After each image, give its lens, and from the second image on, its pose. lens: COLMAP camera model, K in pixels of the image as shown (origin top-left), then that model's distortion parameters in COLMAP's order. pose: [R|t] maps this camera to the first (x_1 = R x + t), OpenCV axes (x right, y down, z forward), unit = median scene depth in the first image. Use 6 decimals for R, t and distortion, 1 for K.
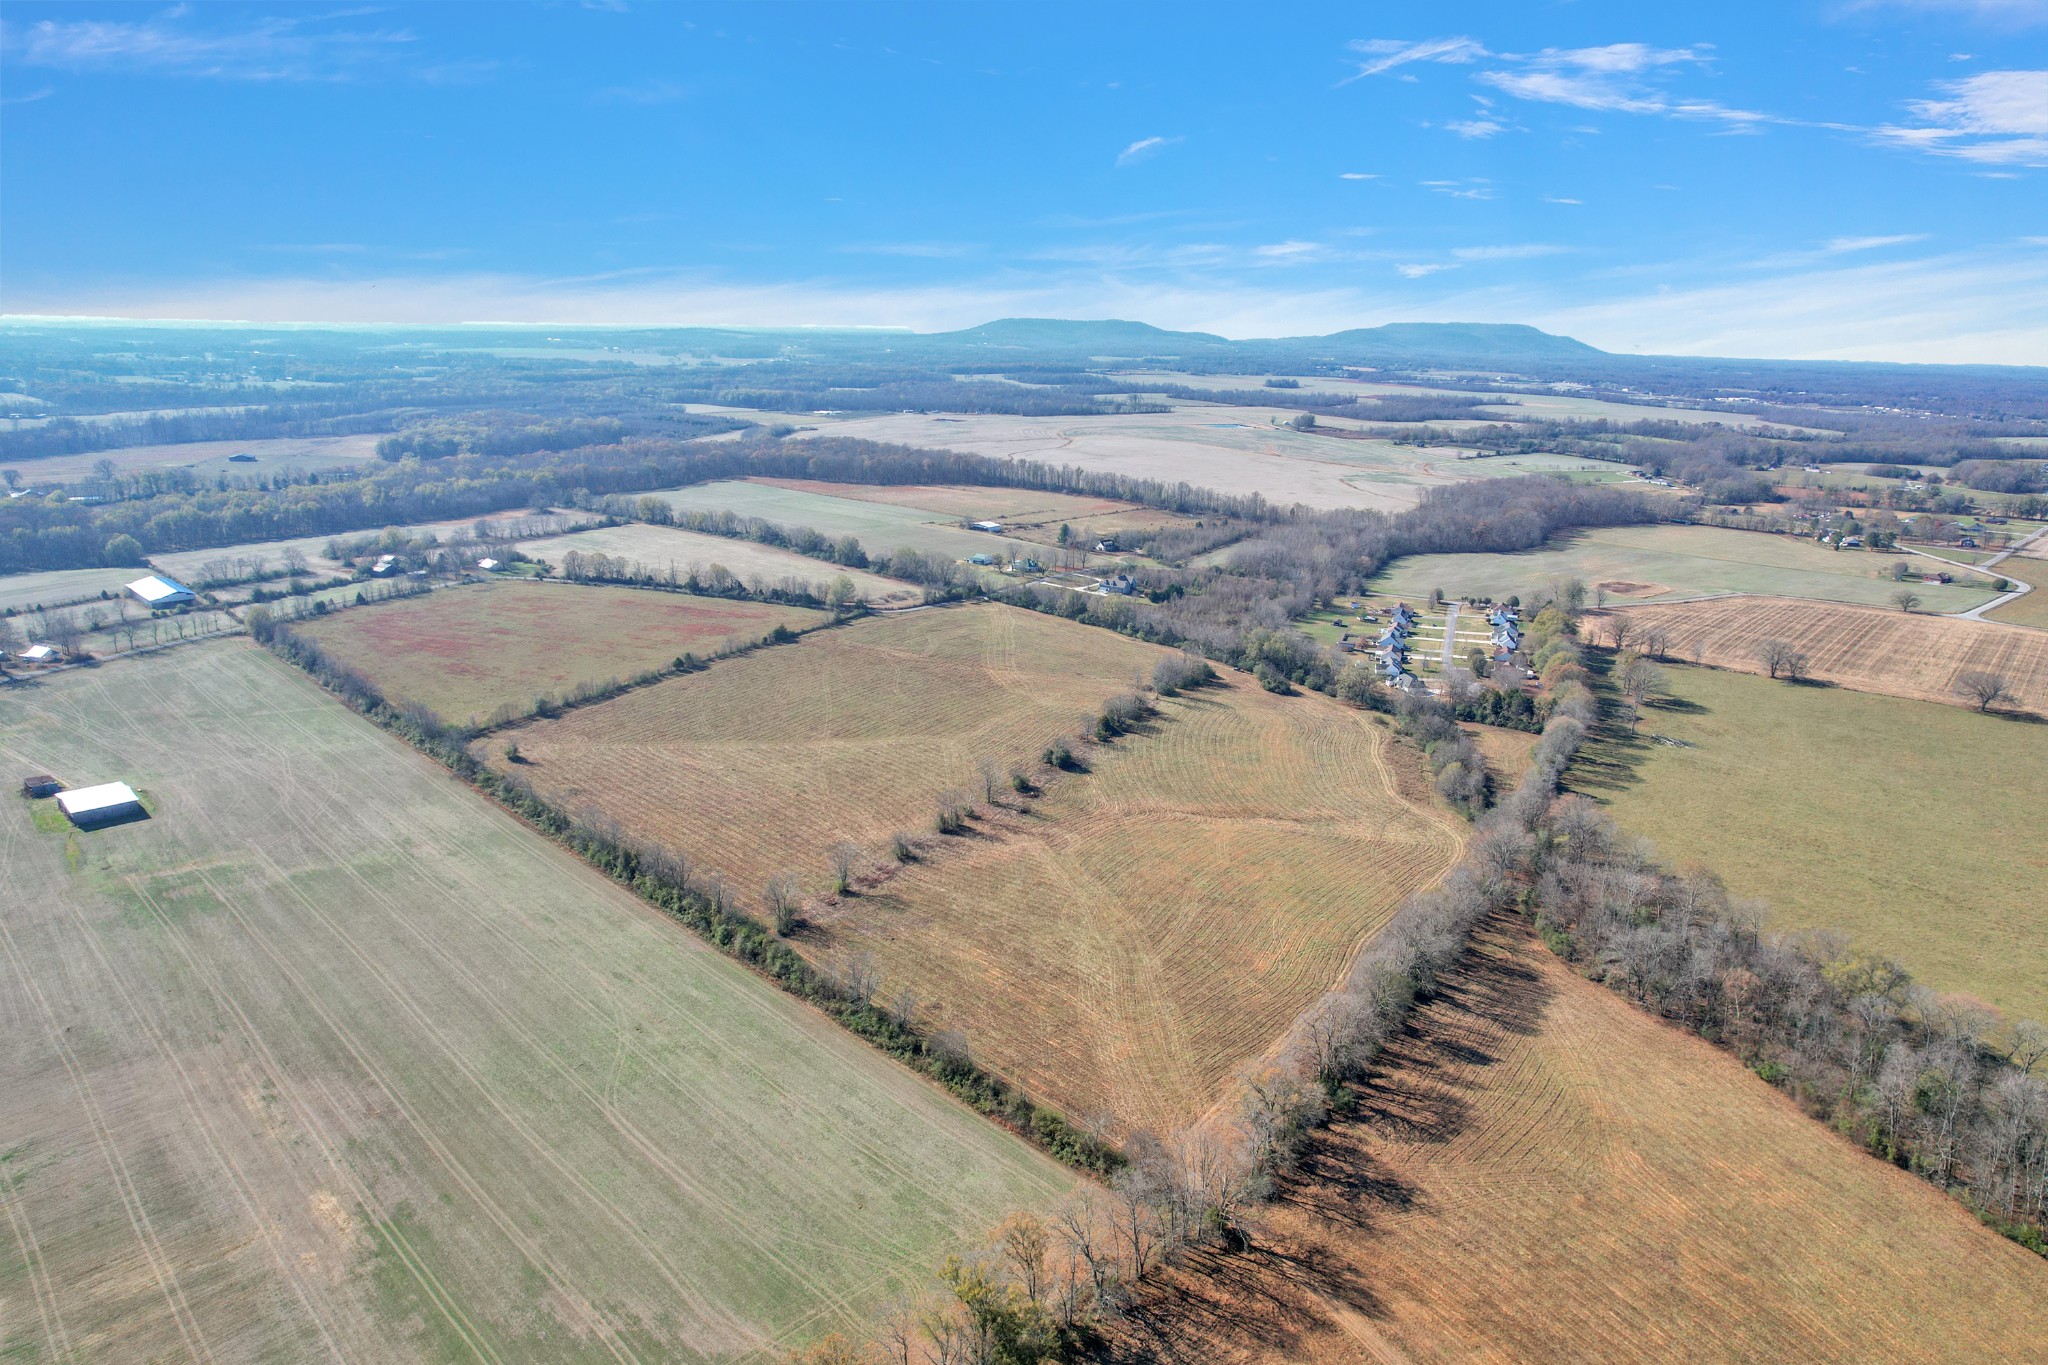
lens RADIAL K [[1326.2, 0, 1019.4], [0, 1326.2, 675.7], [0, 0, 1]] dist [-0.074808, 0.066924]
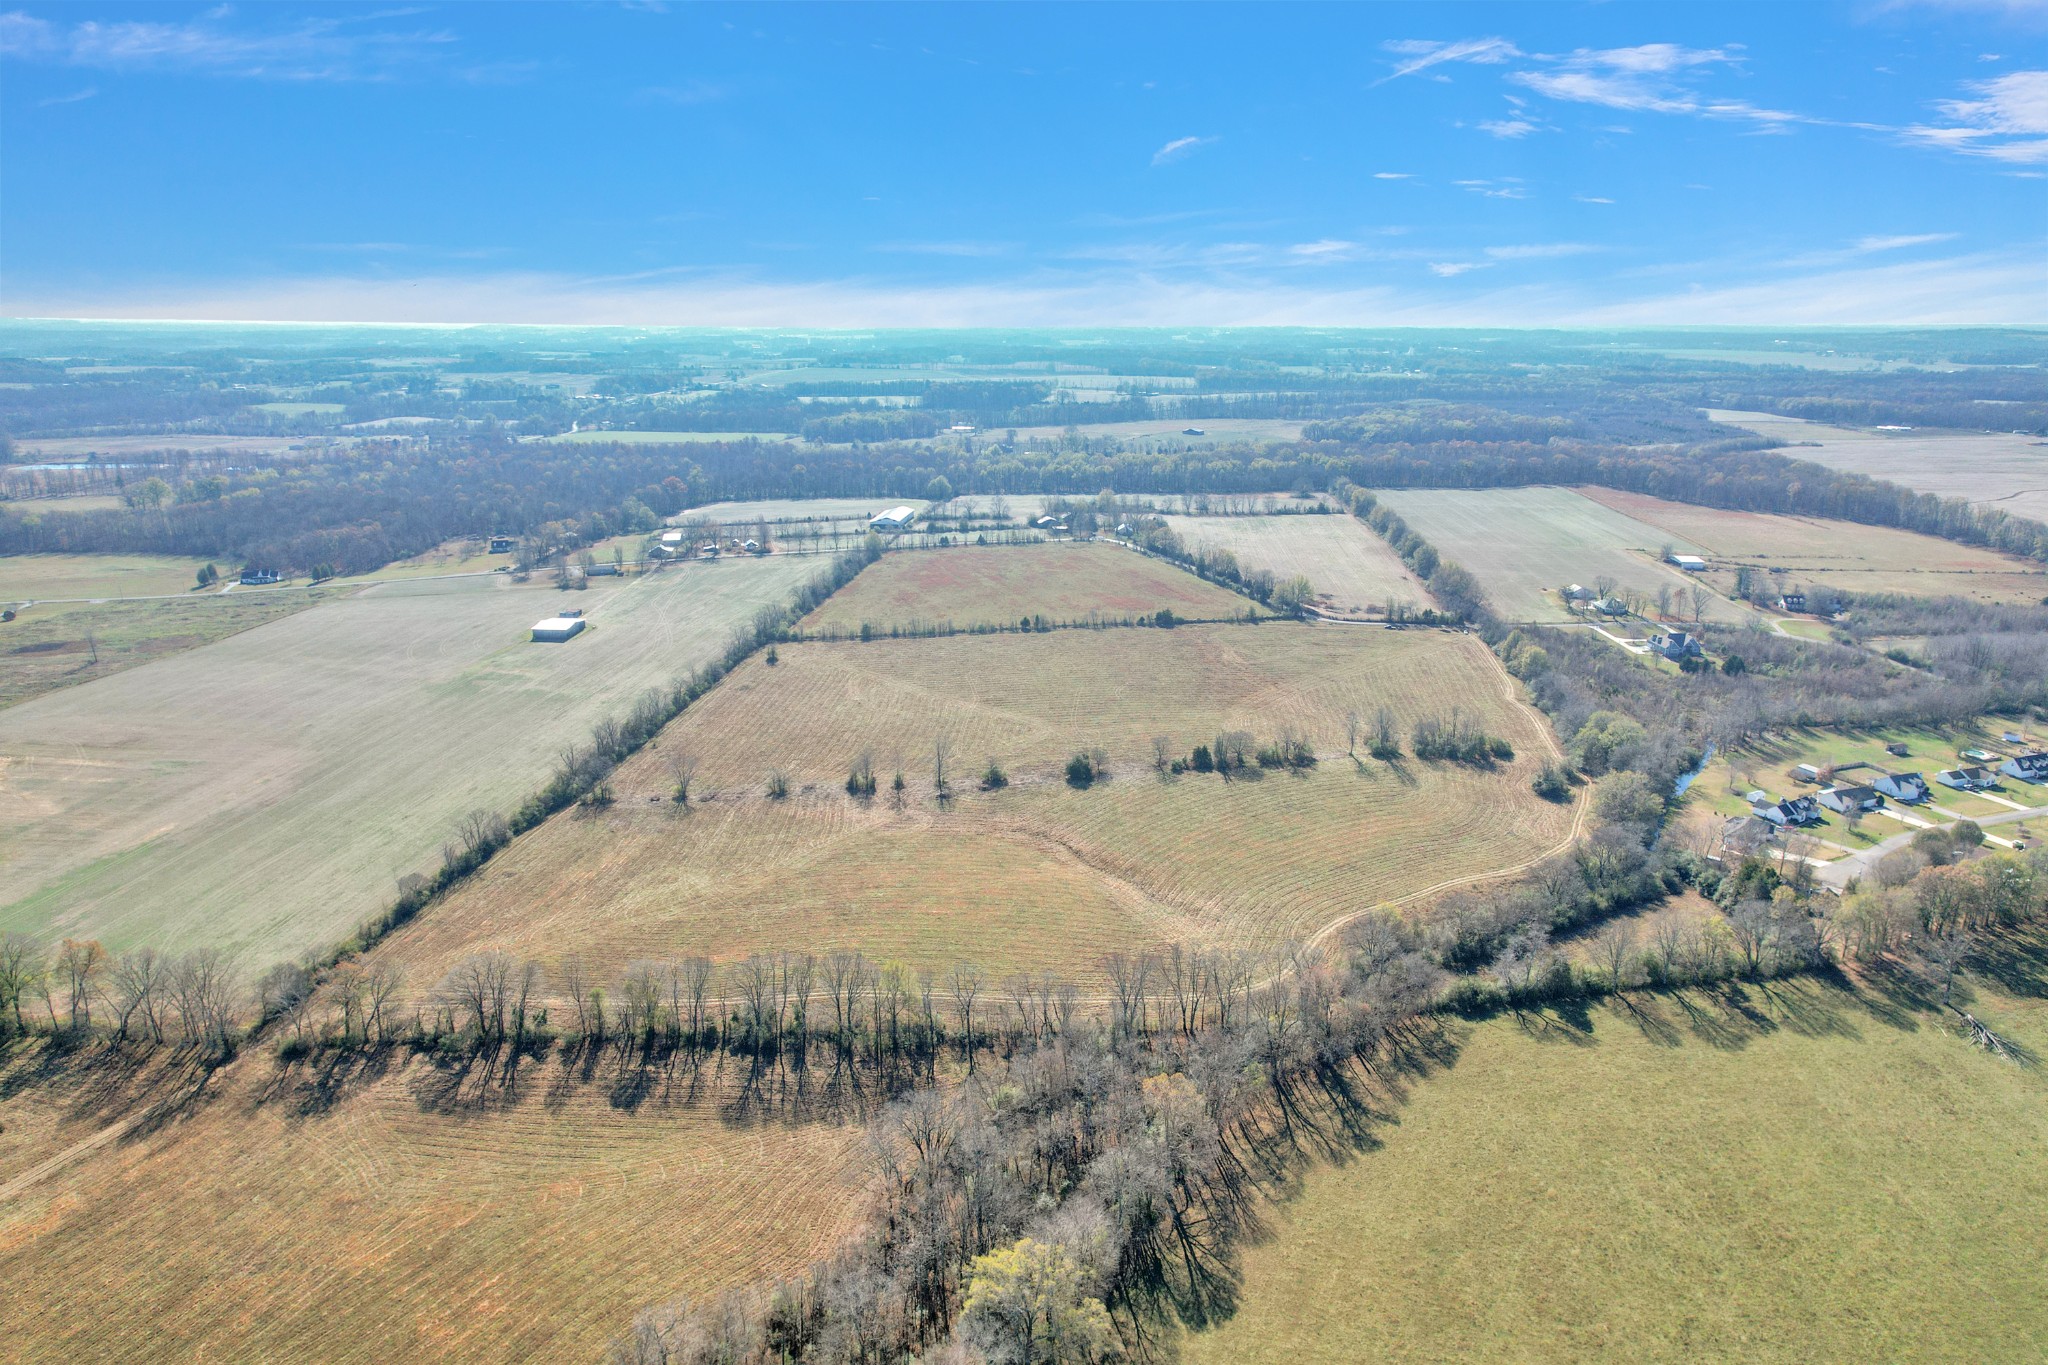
lens RADIAL K [[1300.3, 0, 1024.0], [0, 1300.3, 682.5], [0, 0, 1]] dist [-0.081848, 0.077821]
pose [[0.620990, 0.195938, -0.758933, 0.613601], [-0.189137, 0.977098, 0.097504, -0.070367], [0.760657, 0.082993, 0.643827, 0.328646]]
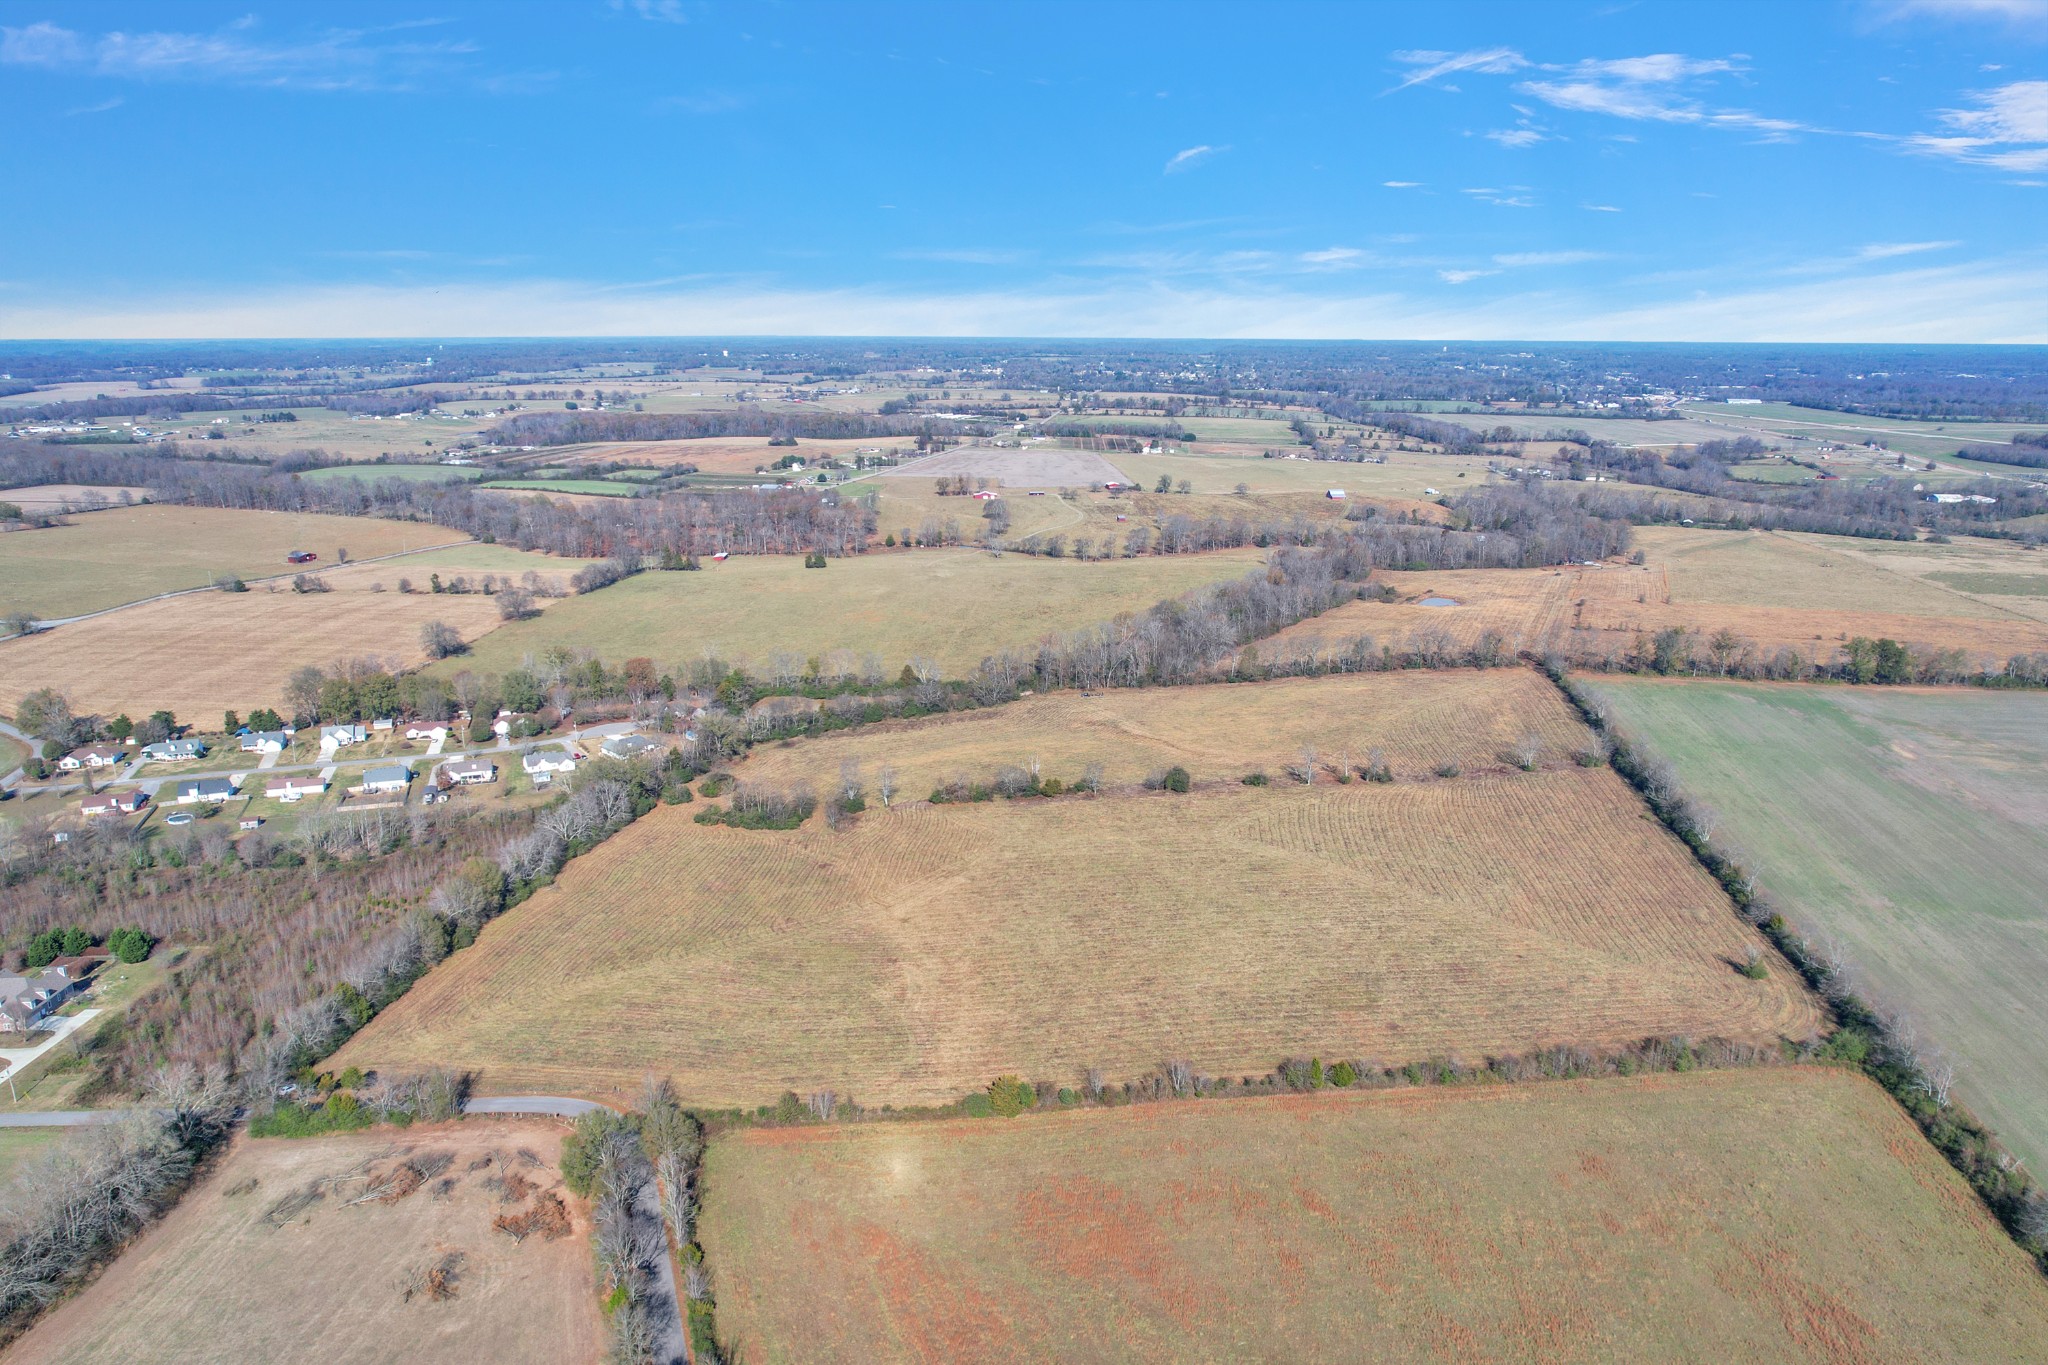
lens RADIAL K [[1357.3, 0, 1022.3], [0, 1357.3, 721.2], [0, 0, 1]] dist [-0.075322, 0.069025]
pose [[-0.606251, -0.250461, 0.754804, -0.558704], [0.186020, 0.878123, 0.440791, -0.379390], [-0.773212, 0.407638, -0.485773, 1.364312]]
